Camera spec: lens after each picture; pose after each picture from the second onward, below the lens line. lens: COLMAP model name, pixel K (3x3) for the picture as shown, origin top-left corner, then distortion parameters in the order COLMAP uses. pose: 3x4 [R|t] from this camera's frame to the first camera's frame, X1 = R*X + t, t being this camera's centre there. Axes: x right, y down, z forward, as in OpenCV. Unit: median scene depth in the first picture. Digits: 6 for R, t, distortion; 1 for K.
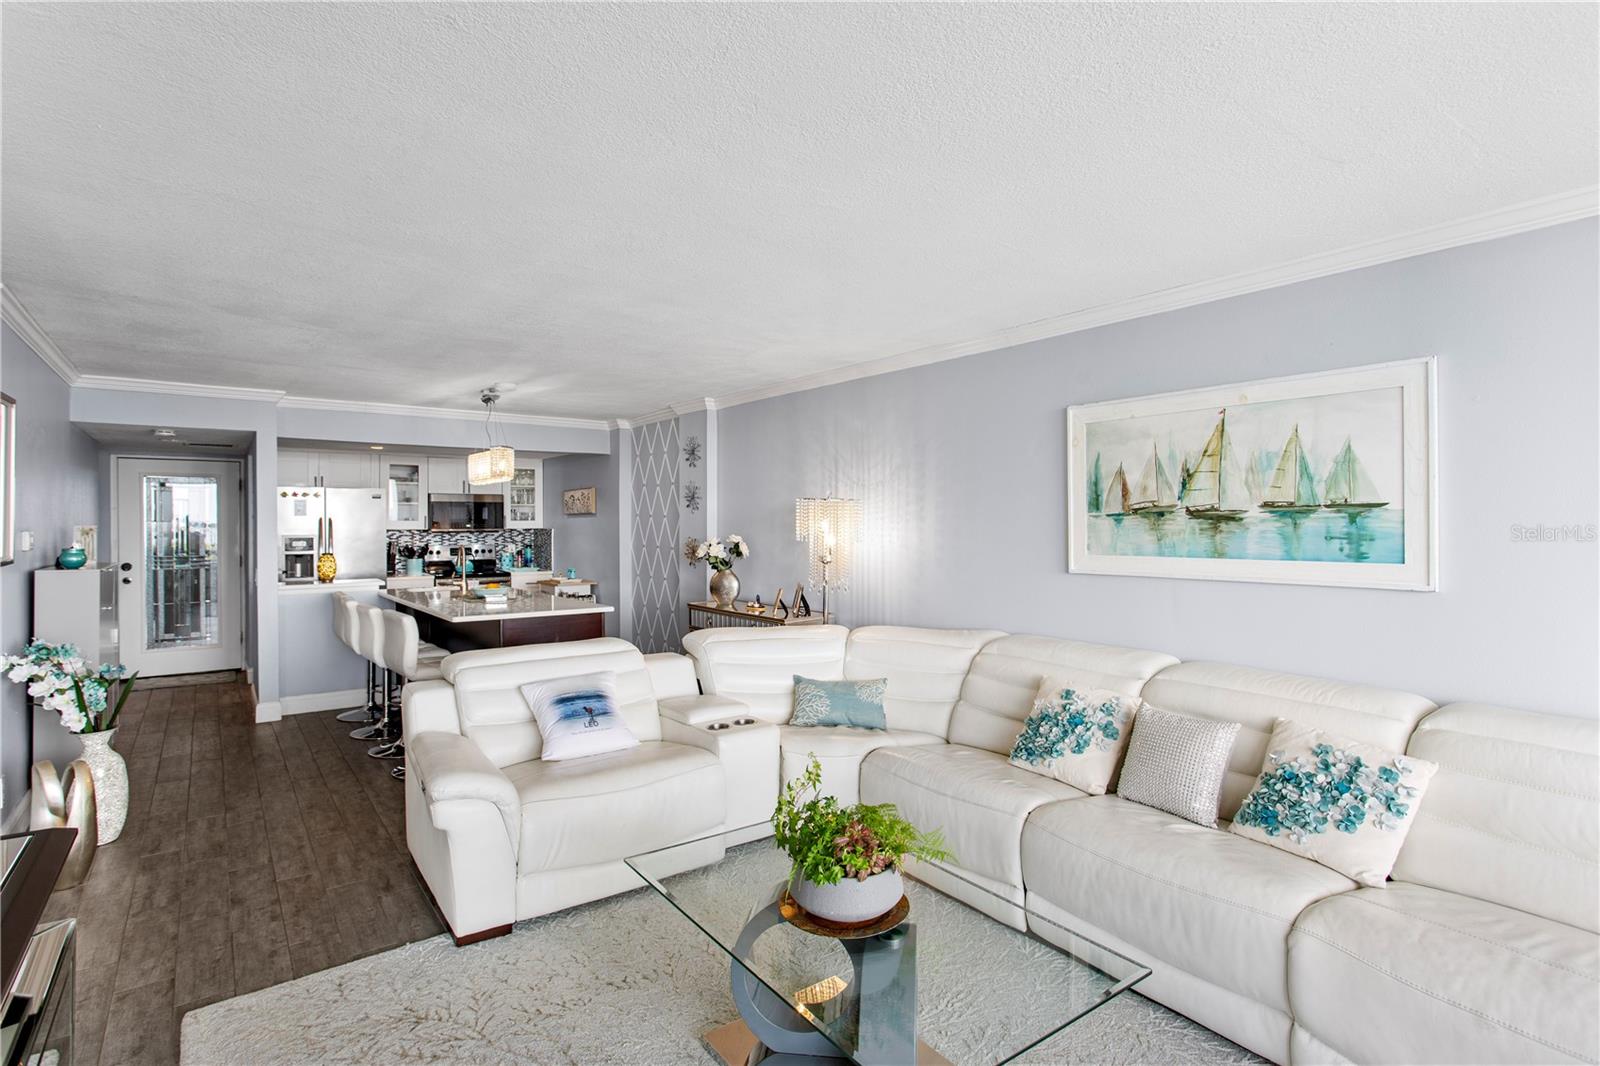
lens RADIAL K [[792.7, 0, 799.4], [0, 792.7, 527.5], [0, 0, 1]] dist [-0.013361, 0.006406]
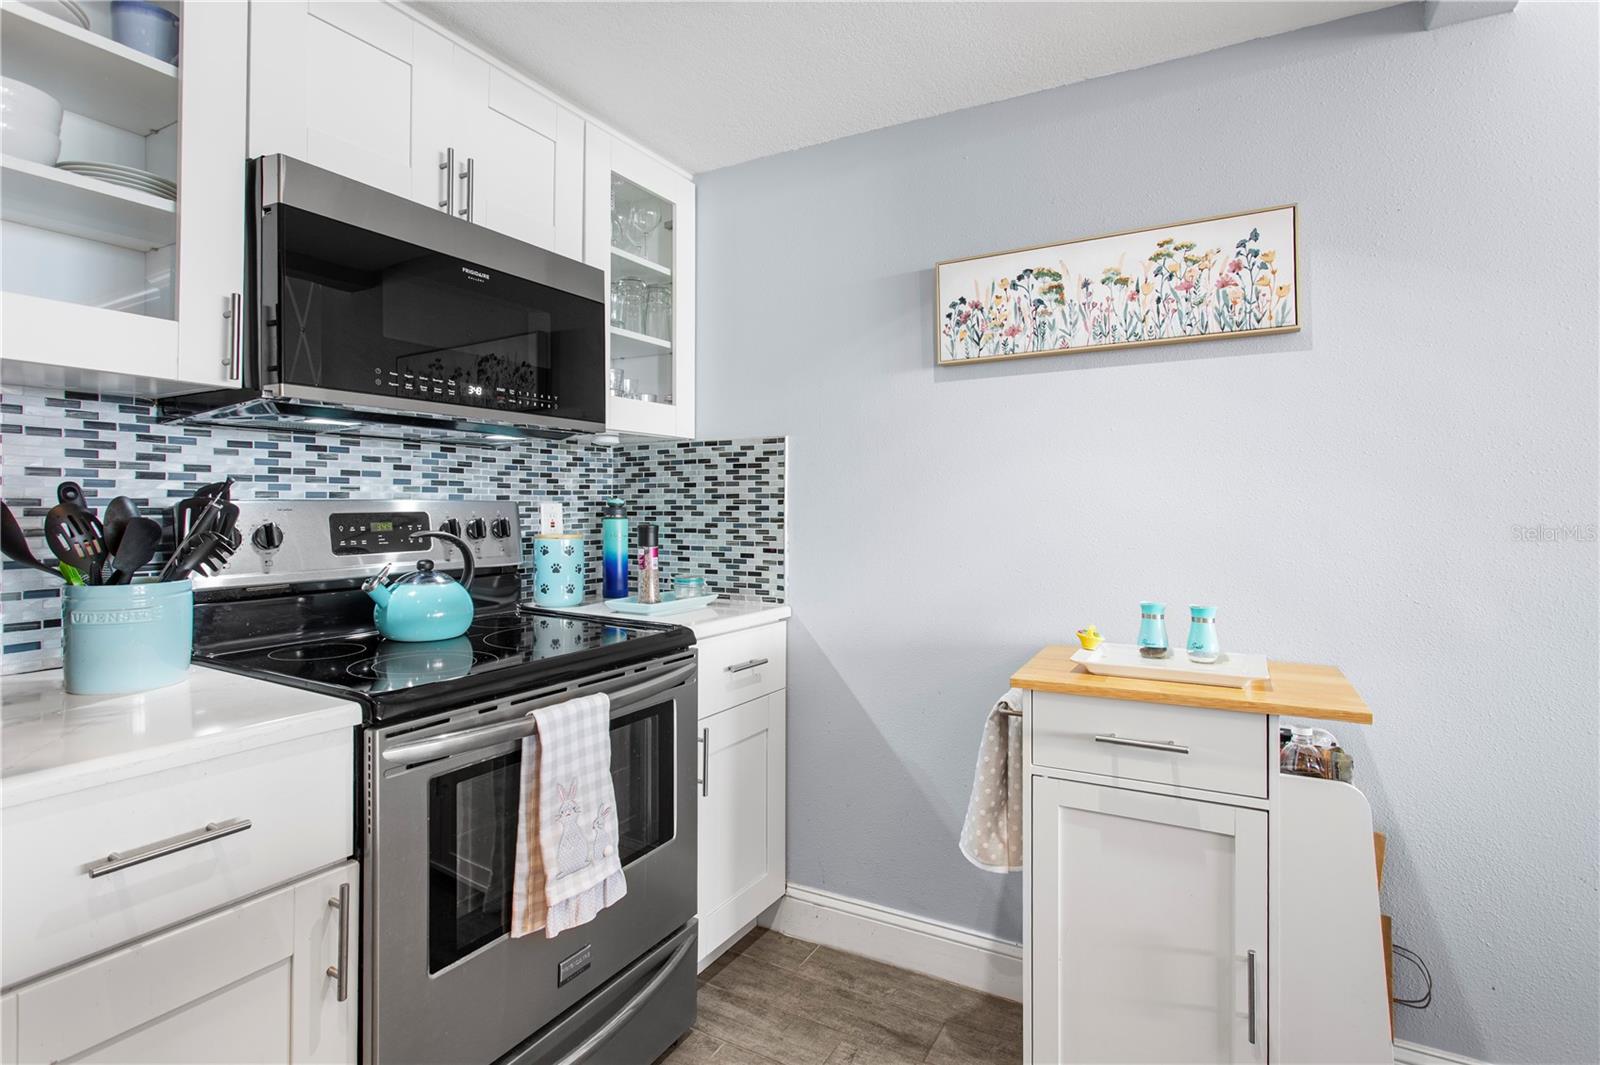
lens RADIAL K [[798.5, 0, 799.1], [0, 798.5, 495.6], [0, 0, 1]] dist [-0.000890, 0.000631]
pose [[0.914609, 0.005567, 0.404300, -0.617282], [0.002191, 0.999822, -0.018724, 0.038044], [-0.404332, 0.018011, 0.914435, 1.157399]]
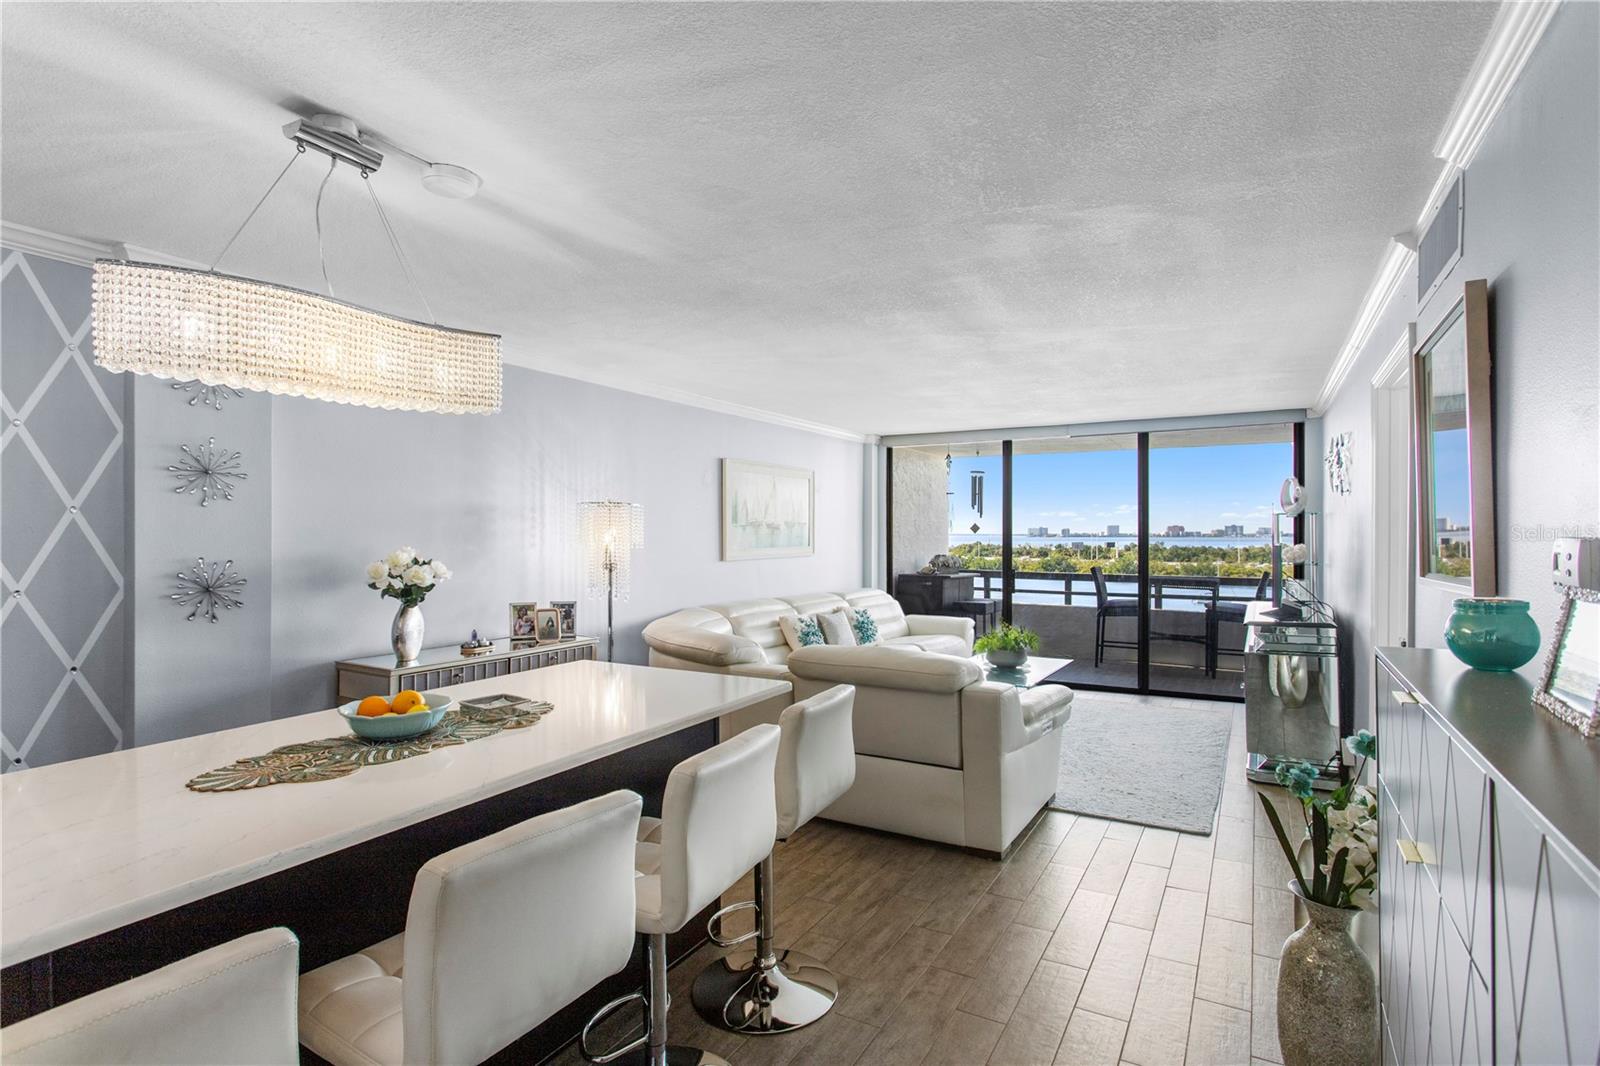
lens RADIAL K [[786.7, 0, 800.0], [0, 786.7, 533.0], [0, 0, 1]] dist [-0.010475, 0.007693]
pose [[-0.387575, 0.002409, 0.921835, -0.754413], [0.007628, 0.999971, 0.000594, -0.000100], [-0.921807, 0.007262, -0.387582, 0.930909]]
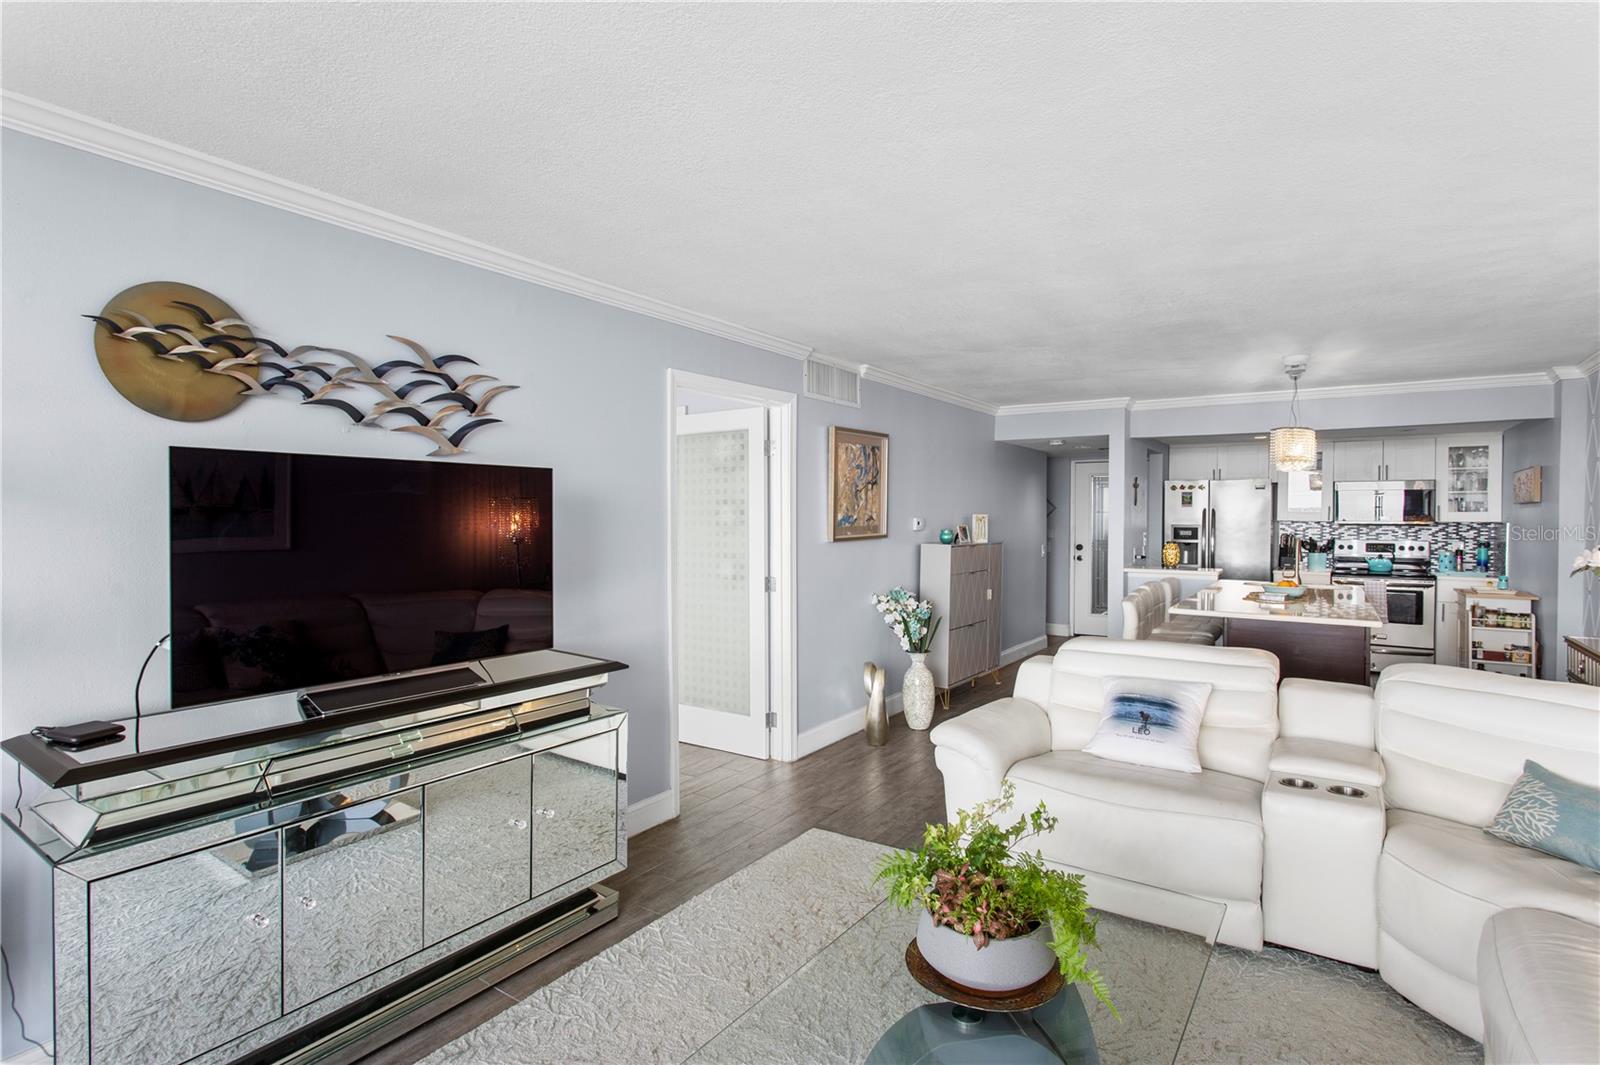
lens RADIAL K [[792.7, 0, 799.4], [0, 792.7, 527.0], [0, 0, 1]] dist [-0.013361, 0.006406]
pose [[0.328179, 0.019261, -0.944419, 0.262843], [-0.009500, 0.999809, 0.017090, -0.000958], [0.944568, 0.003363, 0.328299, 0.177427]]
